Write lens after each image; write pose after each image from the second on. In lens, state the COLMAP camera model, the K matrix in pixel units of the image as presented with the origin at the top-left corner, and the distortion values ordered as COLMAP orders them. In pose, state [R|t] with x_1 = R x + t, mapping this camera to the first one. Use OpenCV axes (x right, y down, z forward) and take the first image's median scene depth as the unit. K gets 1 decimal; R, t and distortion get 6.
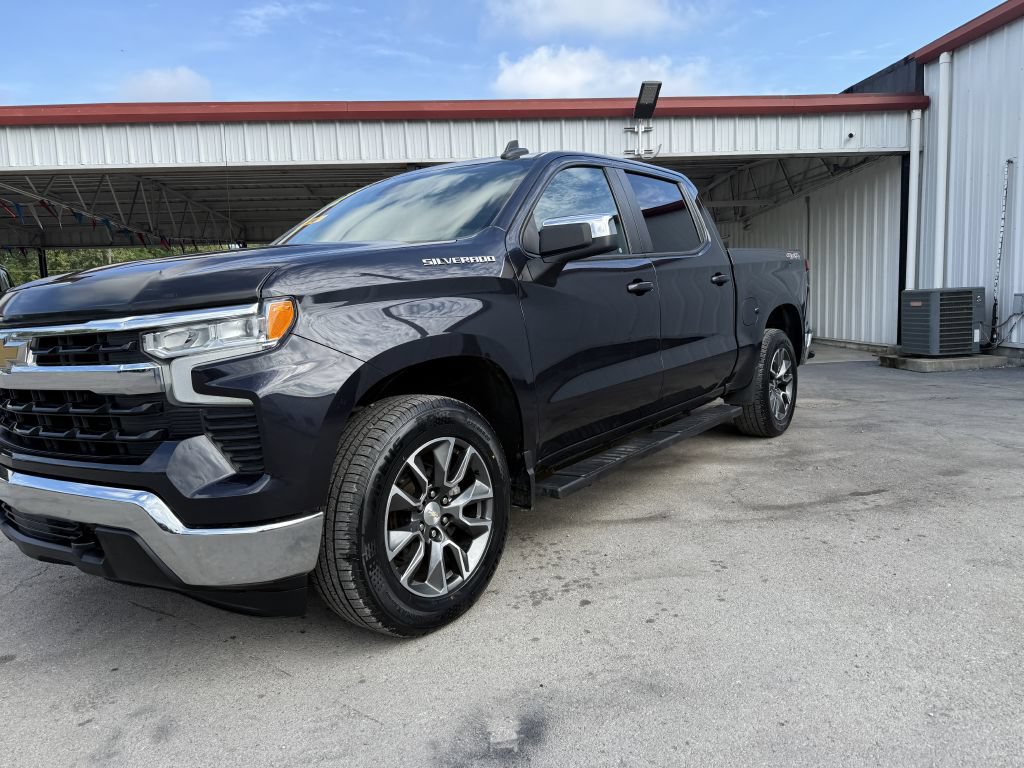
lens RADIAL K [[719.9, 0, 512.0], [0, 719.9, 384.0], [0, 0, 1]] dist [0.084627, -0.119330]
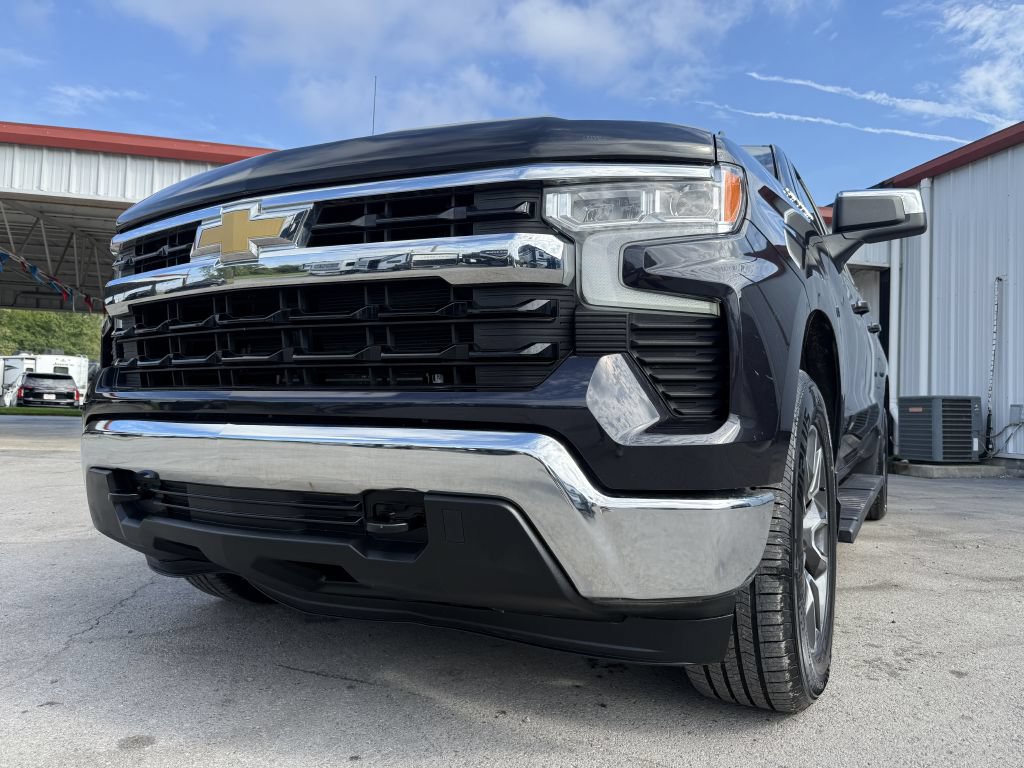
lens RADIAL K [[739.6, 0, 511.1], [0, 739.6, 370.9], [0, 0, 1]] dist [-0.000173, -0.004657]
pose [[0.988197, 0.074643, 0.133772, -0.409622], [-0.050284, 0.982925, -0.177002, 0.138302], [-0.144700, 0.168186, 0.975077, 0.259500]]
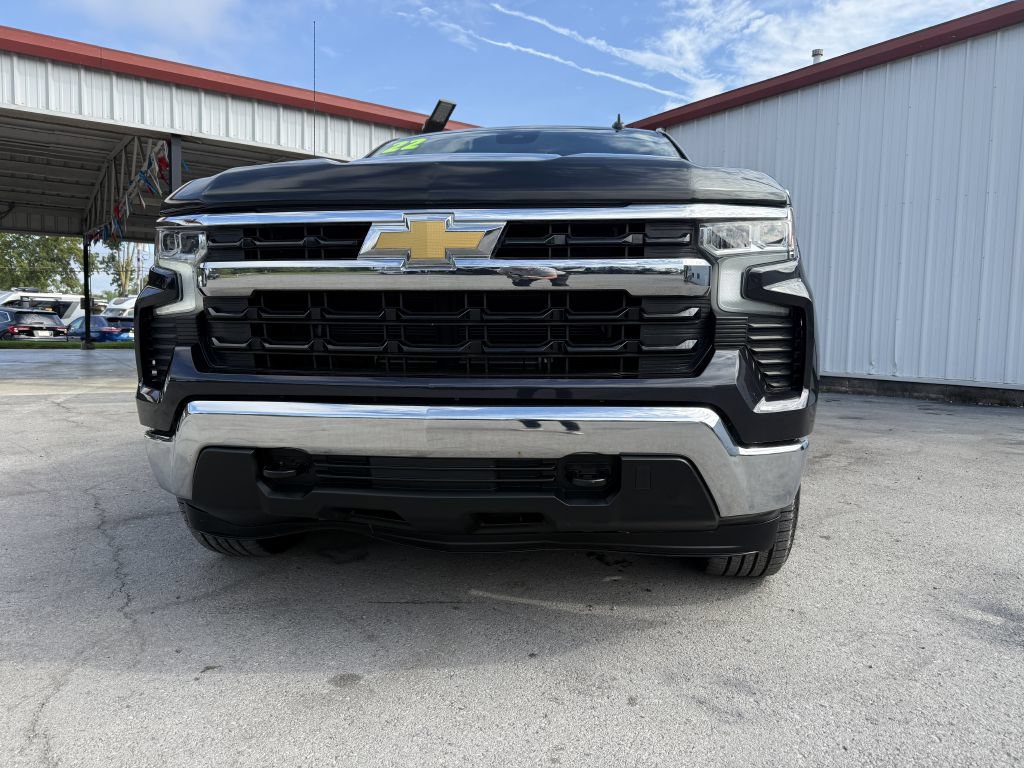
lens RADIAL K [[714.0, 0, 507.2], [0, 714.0, 381.4], [0, 0, 1]] dist [0.083611, -0.138165]
pose [[0.861007, 0.016356, 0.508329, -0.760406], [0.010204, 0.998726, -0.049418, 0.103985], [-0.508490, 0.047736, 0.859744, 0.260386]]
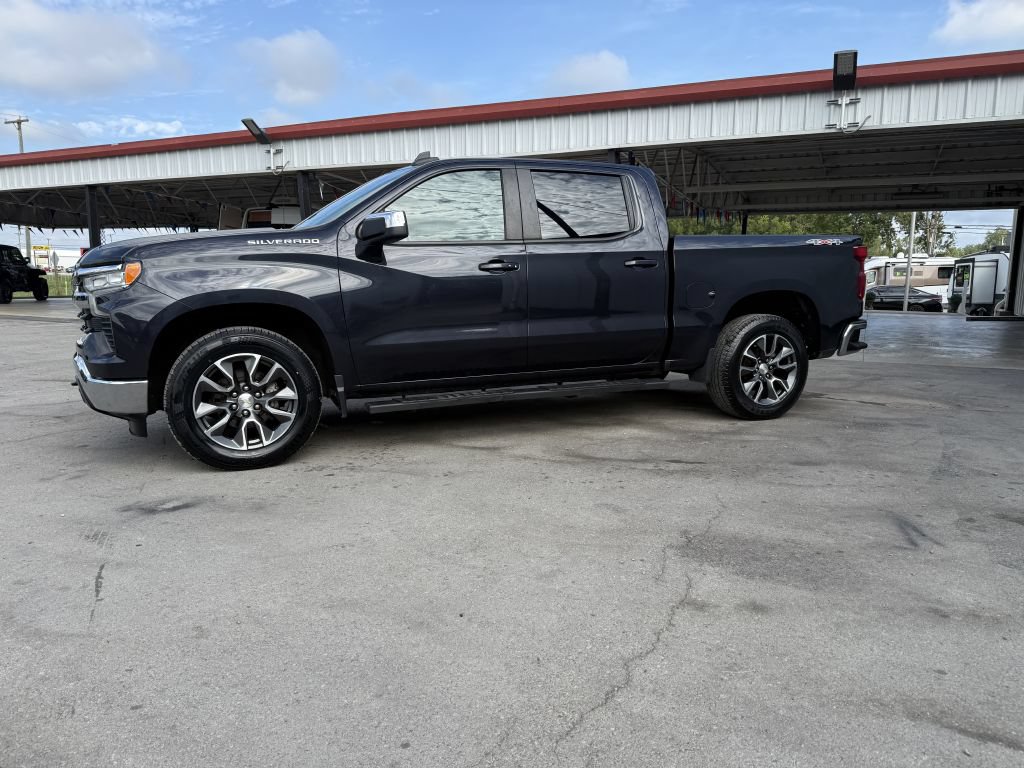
lens RADIAL K [[719.9, 0, 512.0], [0, 719.9, 384.0], [0, 0, 1]] dist [0.084627, -0.119330]
pose [[0.867515, 0.115451, -0.483827, 0.990692], [-0.098404, 0.993301, 0.060582, -0.011225], [0.487580, -0.004945, 0.873064, -0.105744]]
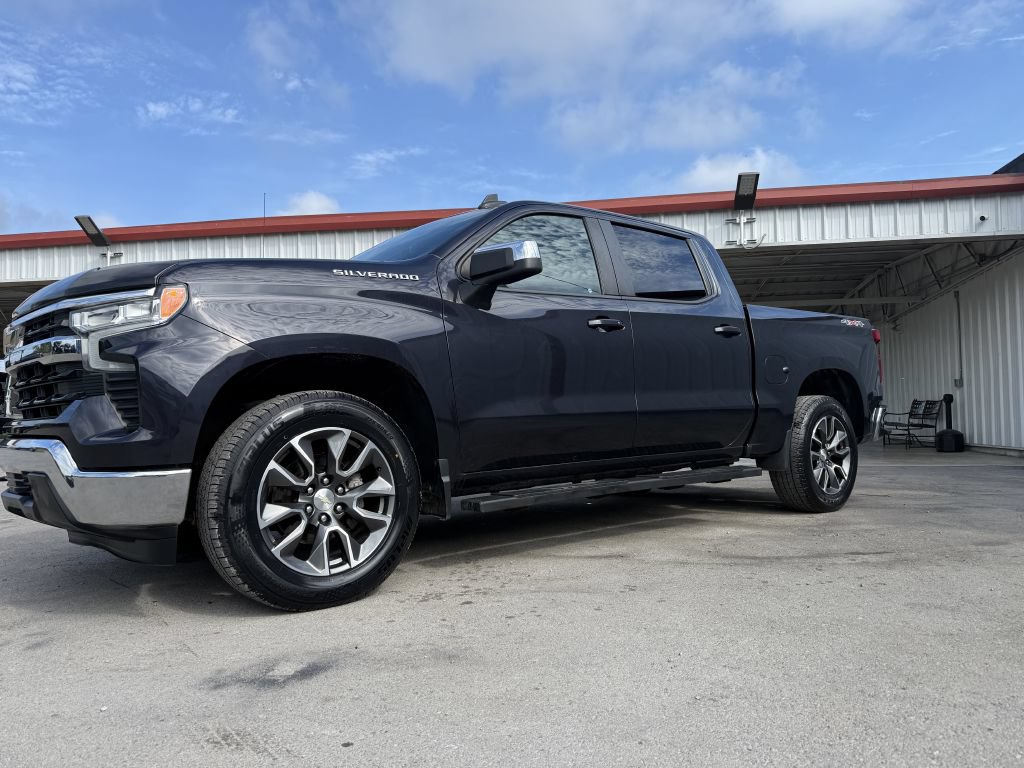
lens RADIAL K [[722.1, 0, 501.9], [0, 722.1, 387.7], [0, 0, 1]] dist [0.068025, -0.091044]
pose [[0.969906, 0.017901, -0.242820, 0.339102], [-0.054909, 0.987684, -0.146511, 0.133214], [0.237207, 0.155435, 0.958944, 0.000703]]
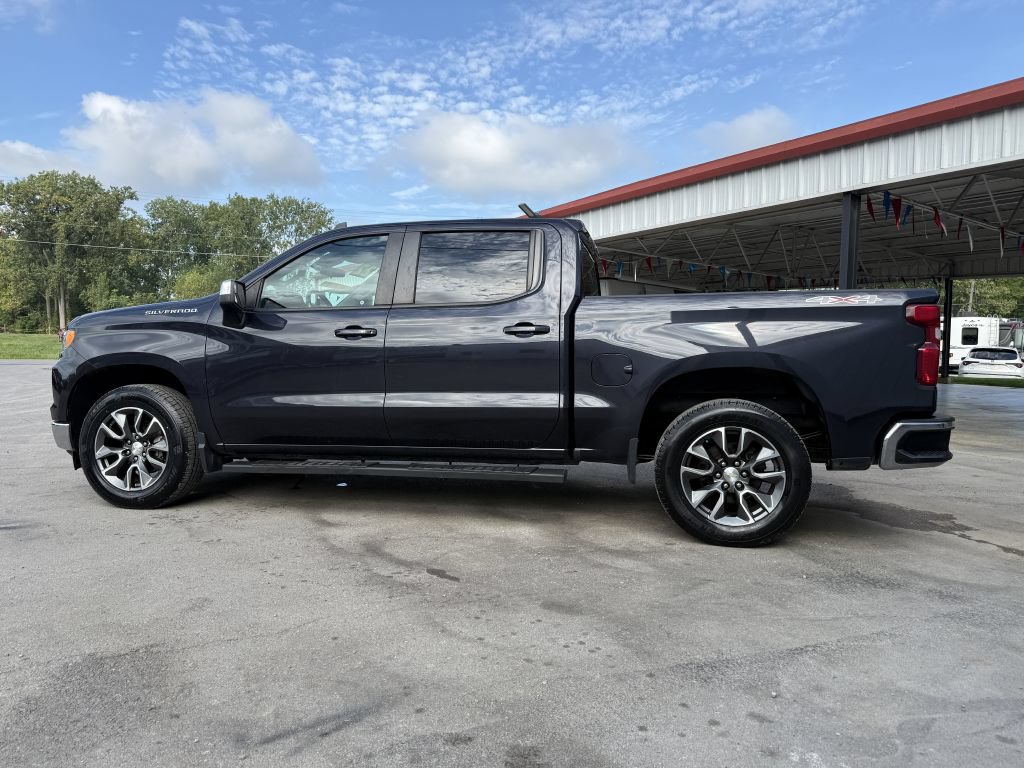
lens RADIAL K [[714.0, 0, 507.2], [0, 714.0, 381.4], [0, 0, 1]] dist [0.083611, -0.138165]
pose [[0.433759, 0.096400, -0.895857, 1.634045], [-0.139296, 0.989481, 0.039030, -0.163642], [0.890196, 0.107860, 0.442625, 0.839817]]
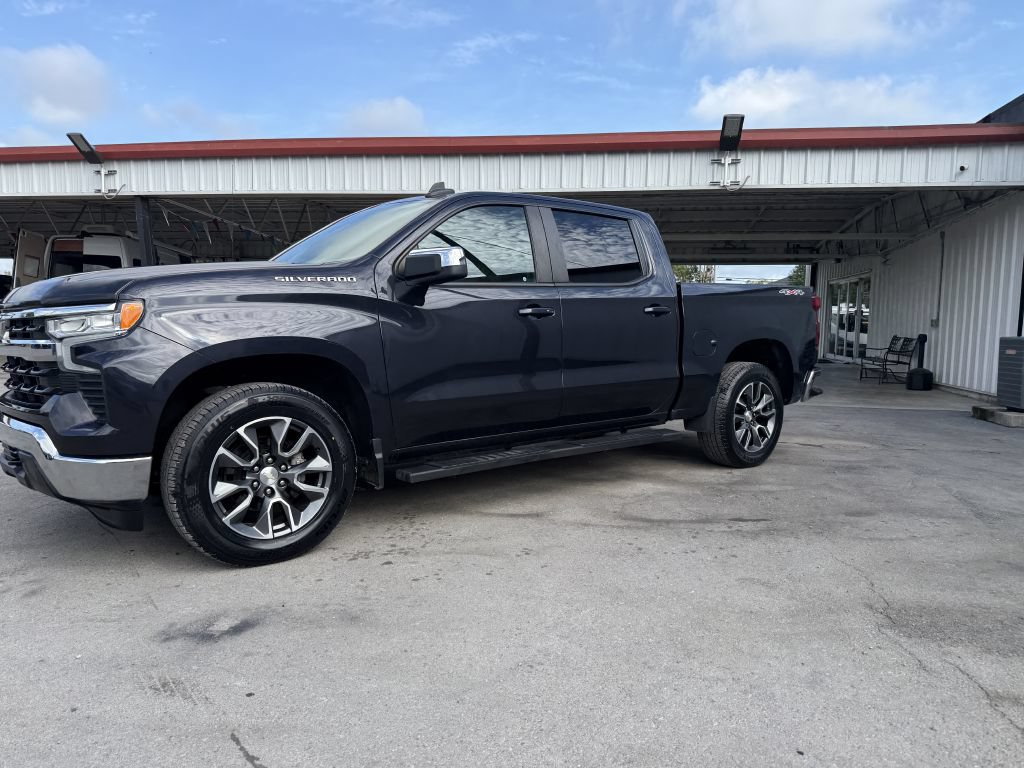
lens RADIAL K [[721.1, 0, 508.0], [0, 721.1, 392.1], [0, 0, 1]] dist [0.074136, -0.095977]
pose [[0.967026, 0.079484, -0.241957, 0.500848], [-0.084233, 0.996402, -0.009328, 0.007114], [0.240345, 0.029401, 0.970242, -0.127734]]
